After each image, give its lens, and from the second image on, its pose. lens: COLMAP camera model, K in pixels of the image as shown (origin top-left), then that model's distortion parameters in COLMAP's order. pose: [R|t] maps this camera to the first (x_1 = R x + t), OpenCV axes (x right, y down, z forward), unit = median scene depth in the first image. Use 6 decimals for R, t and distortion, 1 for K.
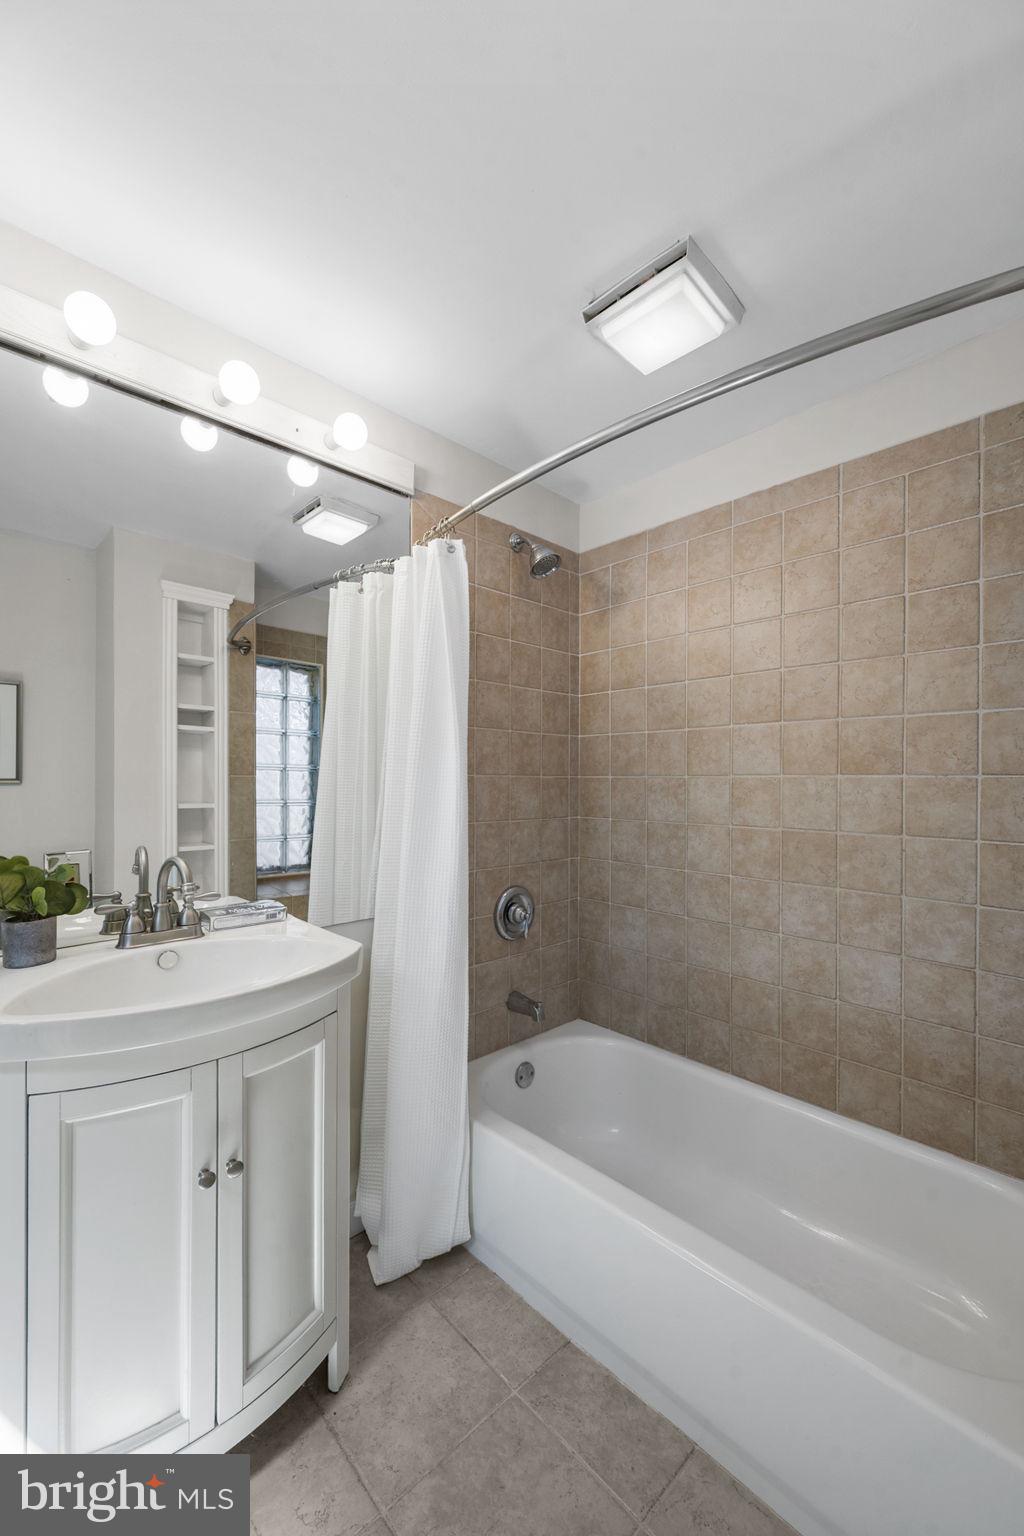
lens RADIAL K [[608.4, 0, 512.5], [0, 608.4, 777.9], [0, 0, 1]] dist [-0.000804, -0.000116]
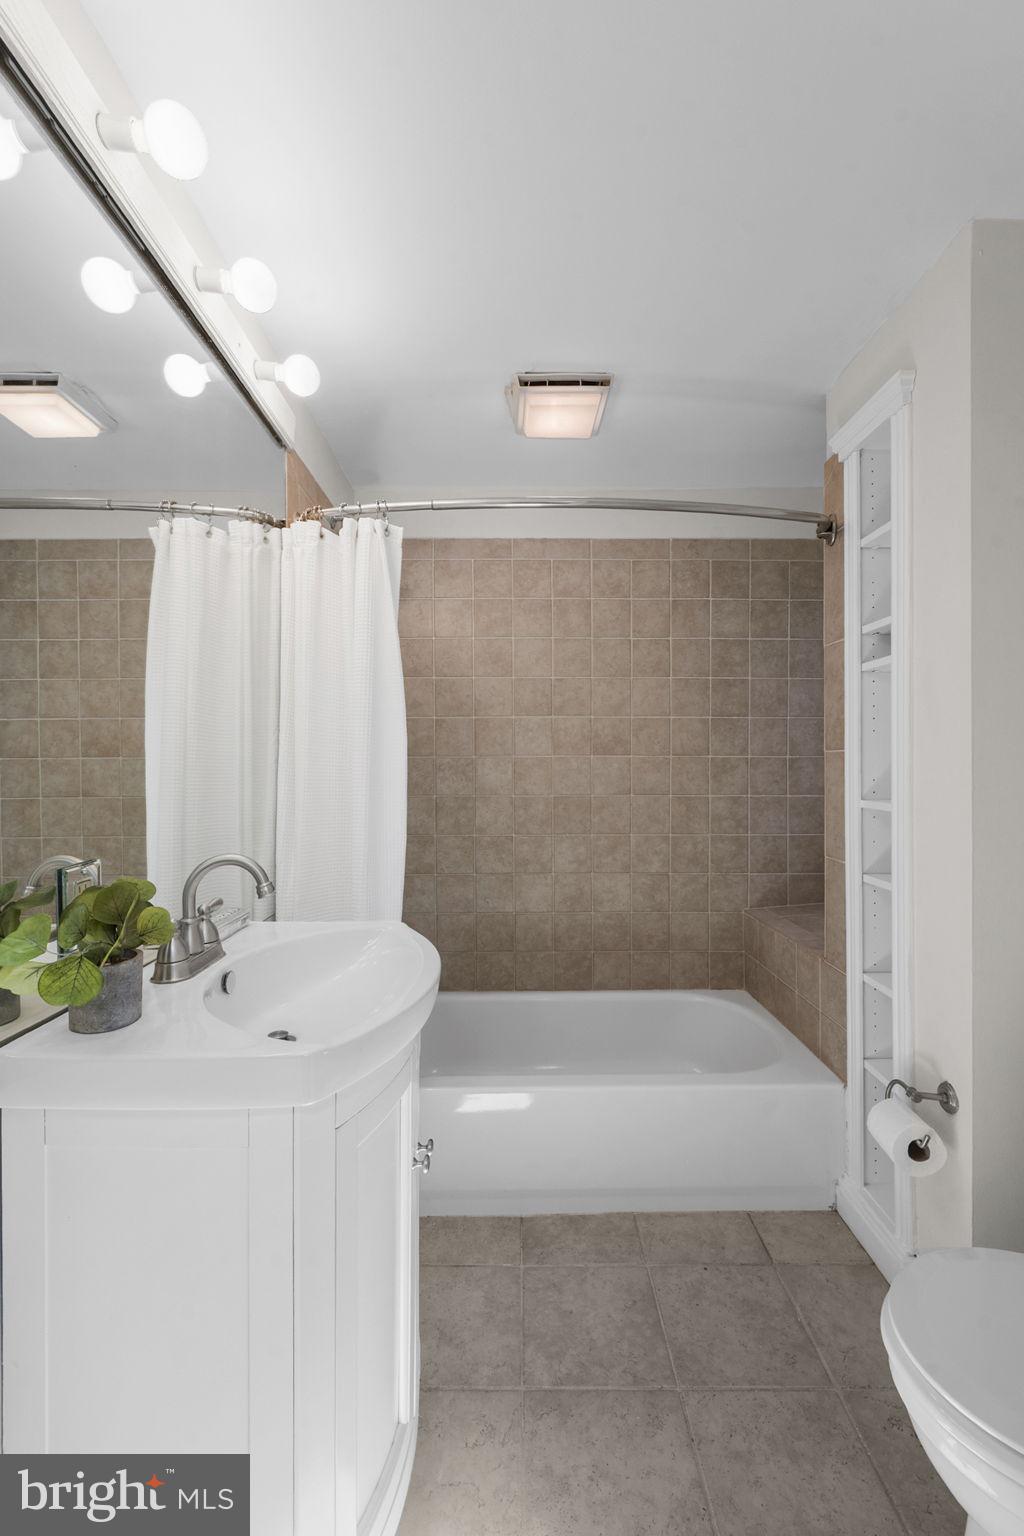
lens RADIAL K [[627.4, 0, 513.4], [0, 627.4, 761.9], [0, 0, 1]] dist [0.006148, -0.004211]
pose [[0.687828, -0.005229, 0.725854, -0.677270], [0.003306, 0.999986, 0.004071, 0.003729], [-0.725866, -0.000401, 0.687836, 0.115567]]
